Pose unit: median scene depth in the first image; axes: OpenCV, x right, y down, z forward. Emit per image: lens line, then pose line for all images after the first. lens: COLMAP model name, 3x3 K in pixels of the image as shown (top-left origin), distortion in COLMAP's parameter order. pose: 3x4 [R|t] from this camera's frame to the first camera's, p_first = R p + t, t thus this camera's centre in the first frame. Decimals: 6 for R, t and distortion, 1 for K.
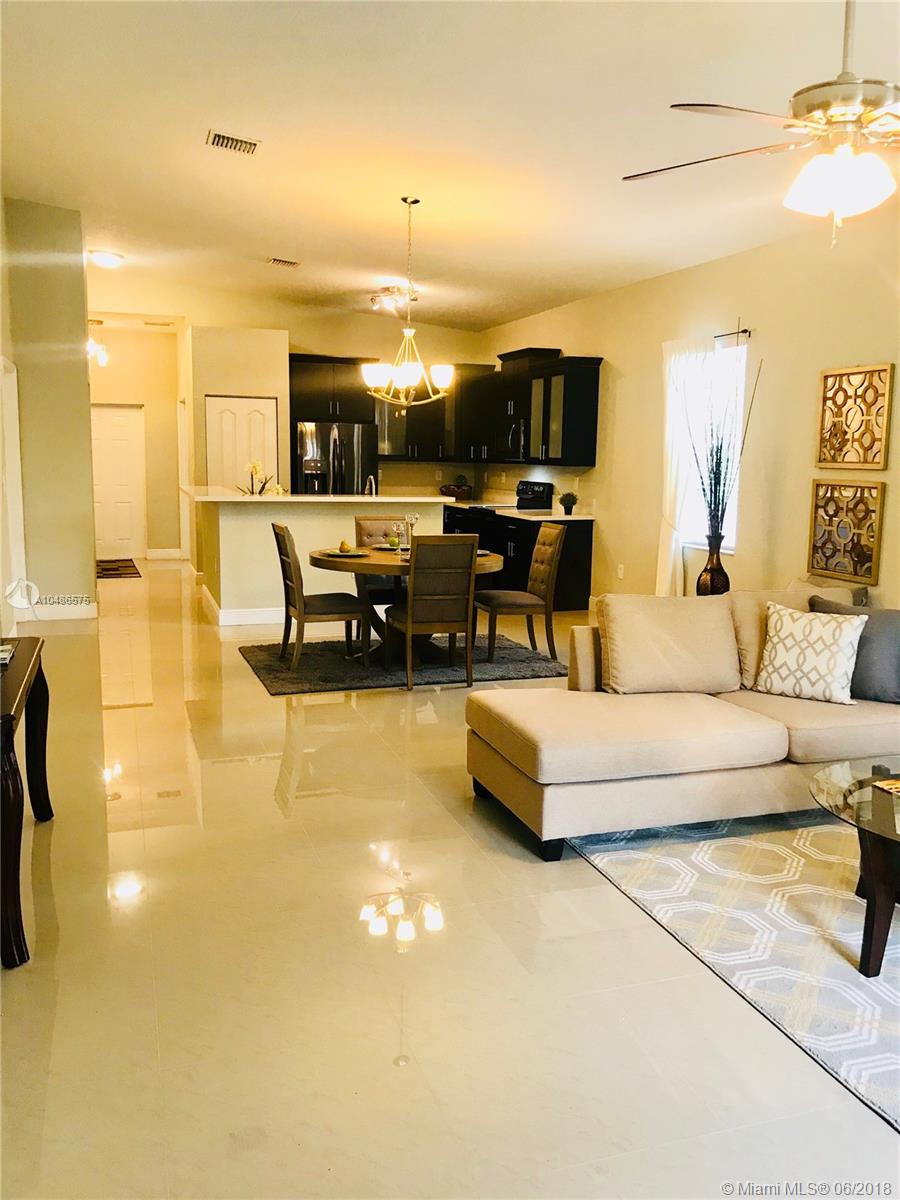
lens RADIAL K [[980.9, 0, 442.2], [0, 980.9, 598.0], [0, 0, 1]] dist [0.044199, -0.075245]
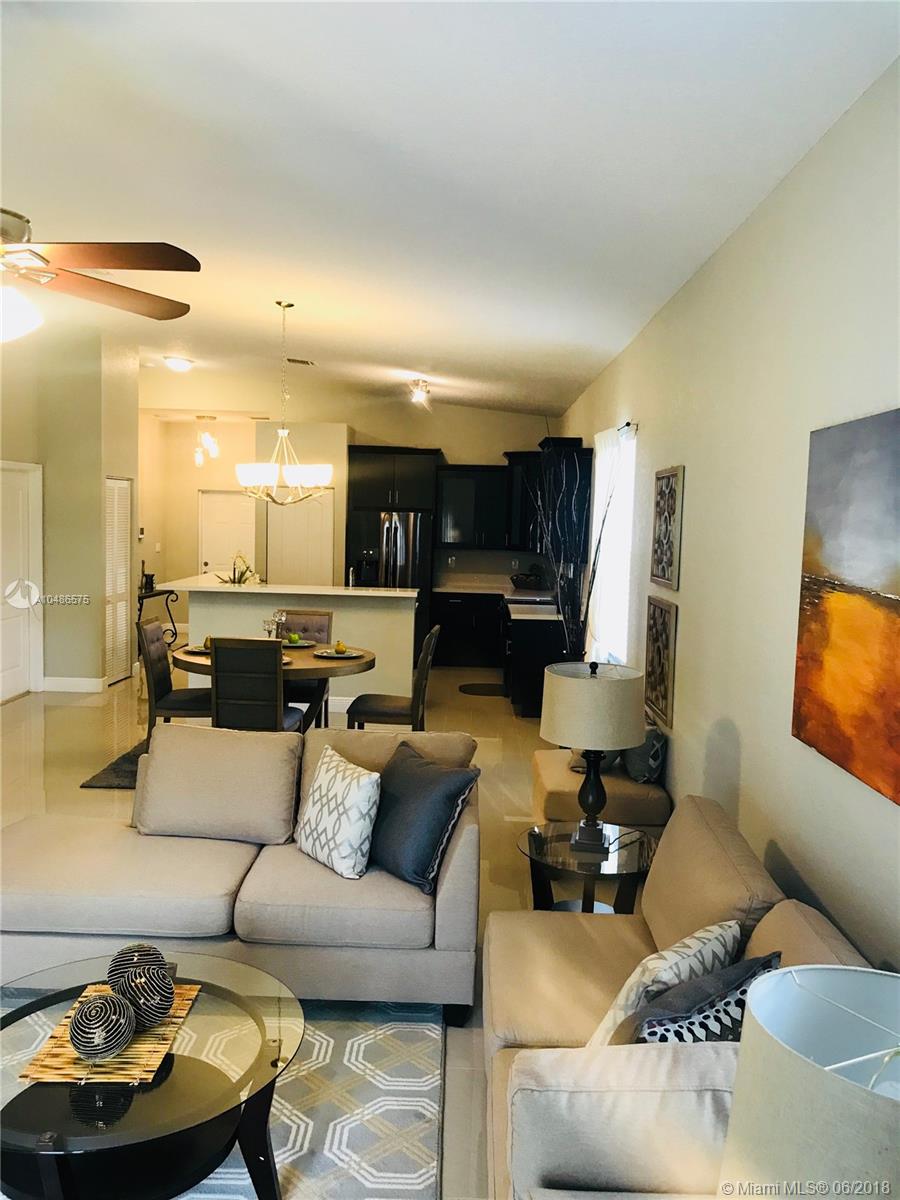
lens RADIAL K [[980.9, 0, 442.2], [0, 980.9, 598.0], [0, 0, 1]] dist [0.044199, -0.075245]
pose [[0.940845, 0.037363, -0.336771, 0.447400], [-0.060835, 0.996378, -0.059411, -0.050944], [0.333332, 0.076384, 0.939710, 0.122748]]
